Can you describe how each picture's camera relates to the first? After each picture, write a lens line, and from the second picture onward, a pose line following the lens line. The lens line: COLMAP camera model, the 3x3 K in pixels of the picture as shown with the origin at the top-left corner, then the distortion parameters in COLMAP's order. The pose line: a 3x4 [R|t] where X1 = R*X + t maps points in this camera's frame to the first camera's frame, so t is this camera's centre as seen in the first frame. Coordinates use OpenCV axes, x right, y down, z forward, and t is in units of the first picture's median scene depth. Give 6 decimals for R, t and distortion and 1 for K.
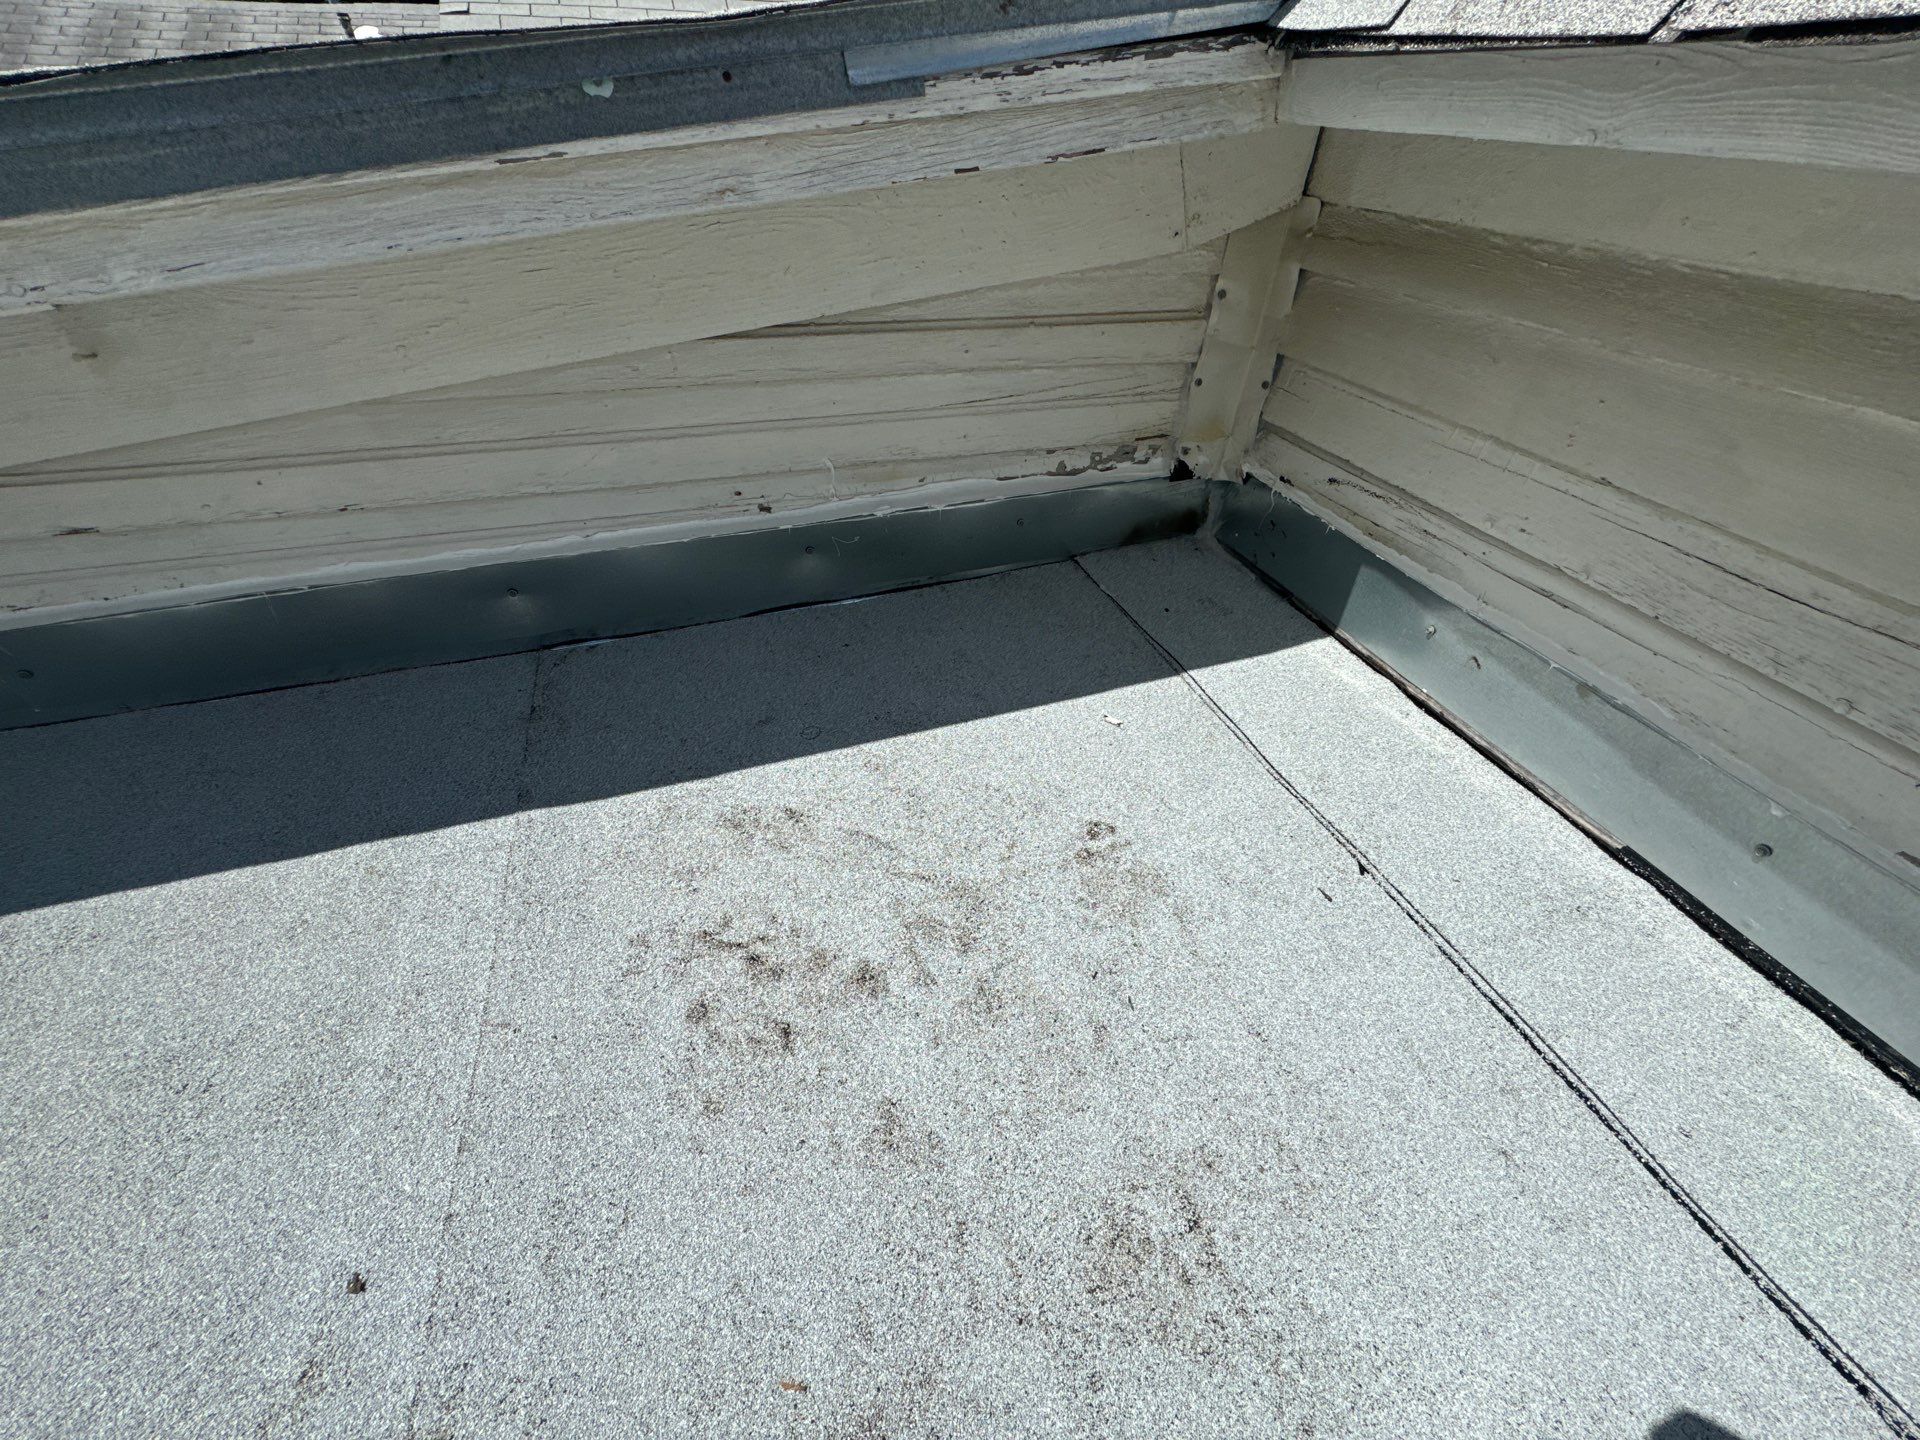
lens RADIAL K [[761.6, 0, 966.7], [0, 761.6, 720.7], [0, 0, 1]] dist [-0.005787, 0.000690]
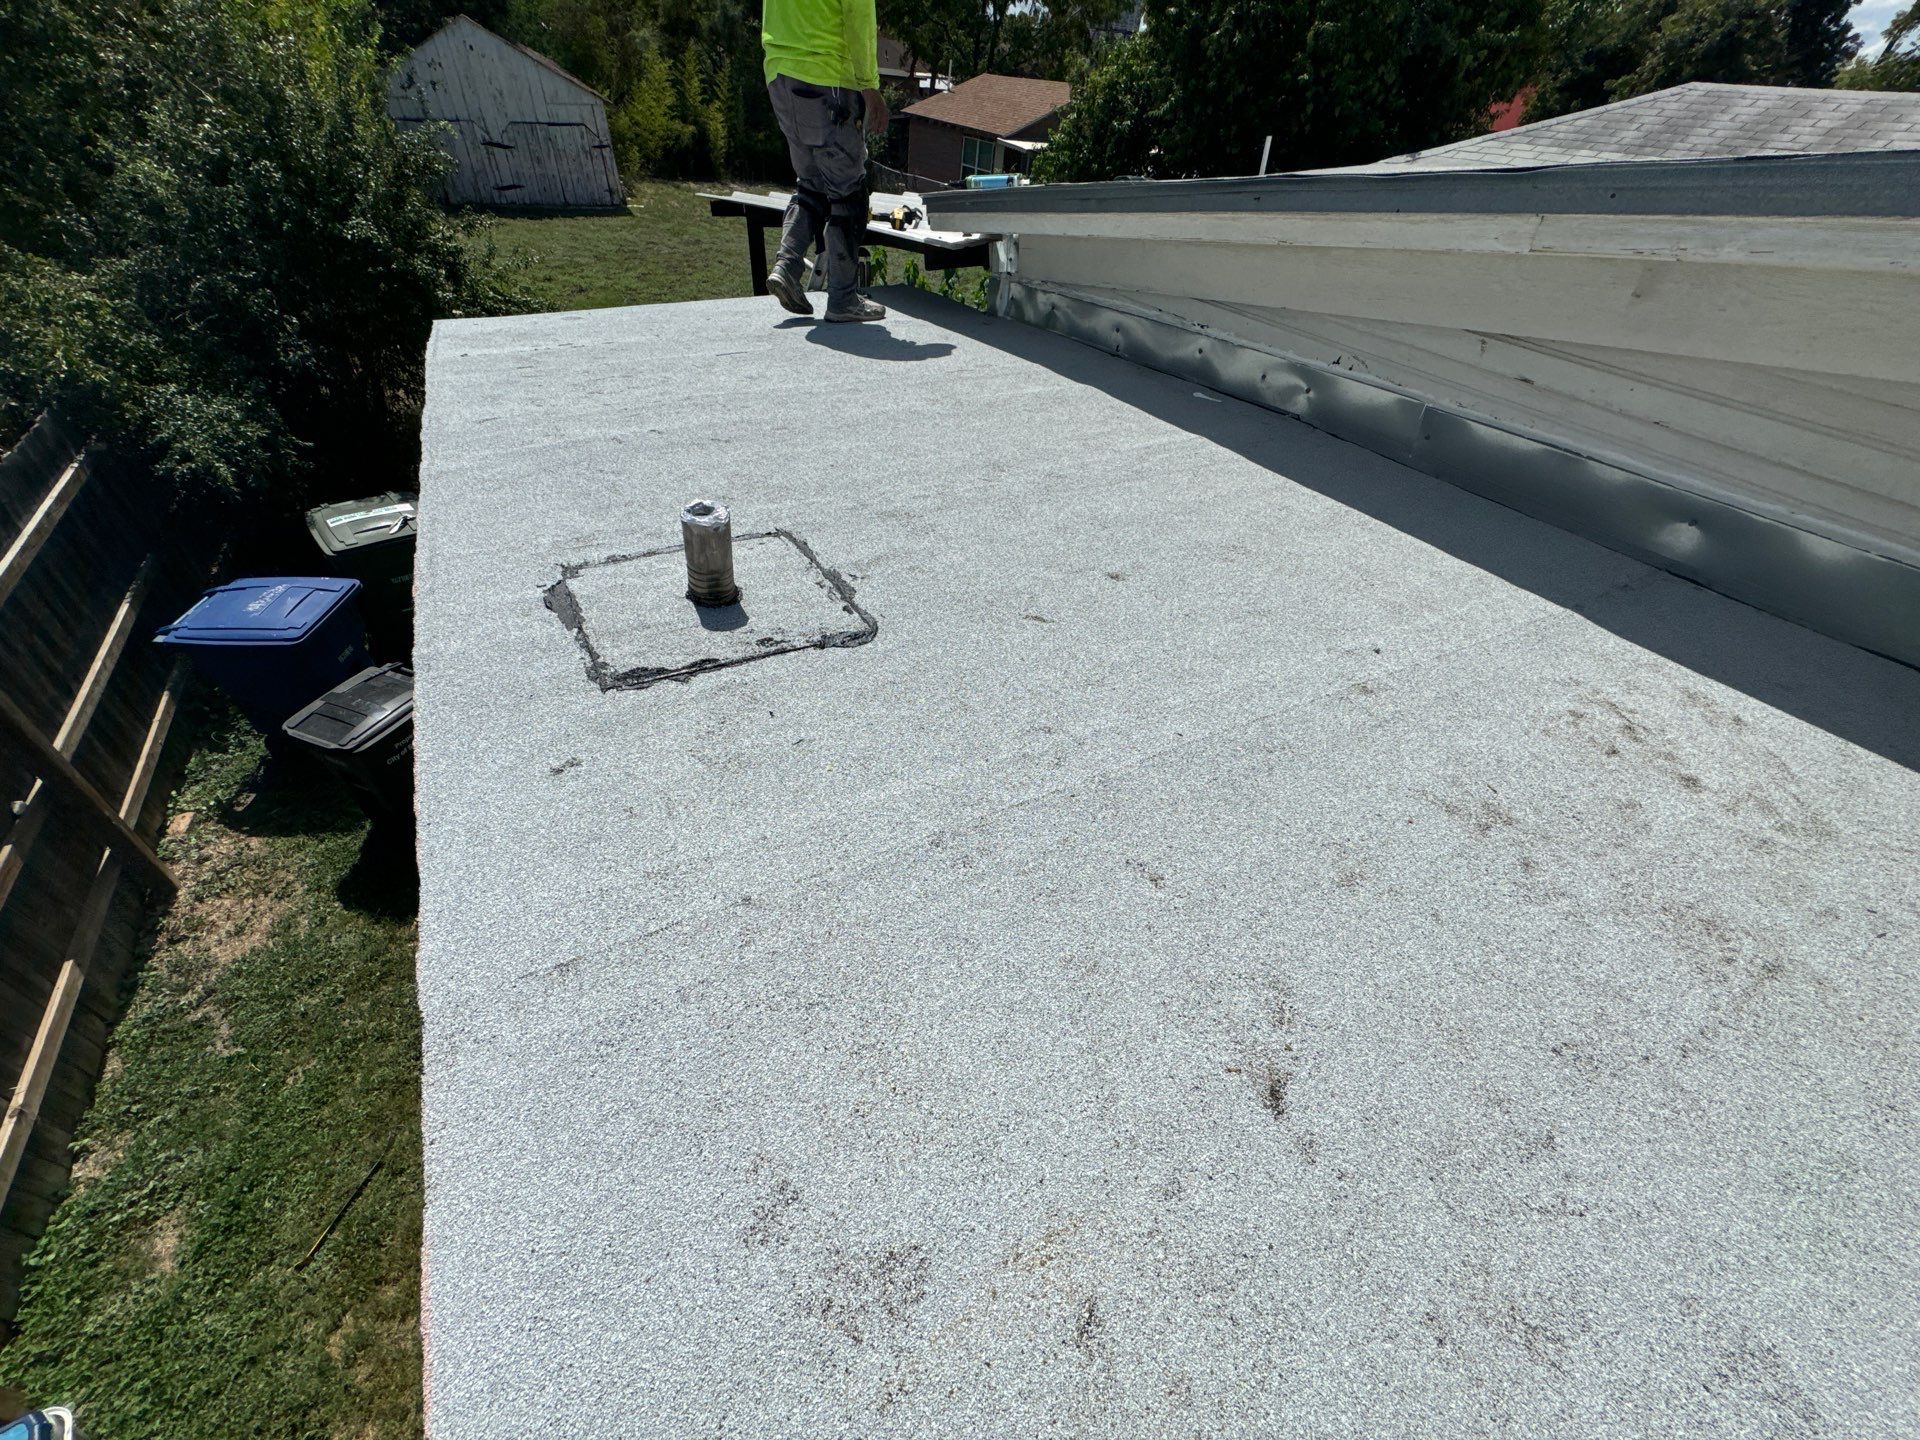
lens RADIAL K [[761.6, 0, 951.7], [0, 761.6, 719.3], [0, 0, 1]] dist [-0.005787, 0.000690]
pose [[0.179210, 0.618717, -0.764901, 0.468444], [-0.666930, 0.647973, 0.367879, 0.495102], [0.723248, 0.444207, 0.528764, -0.581544]]
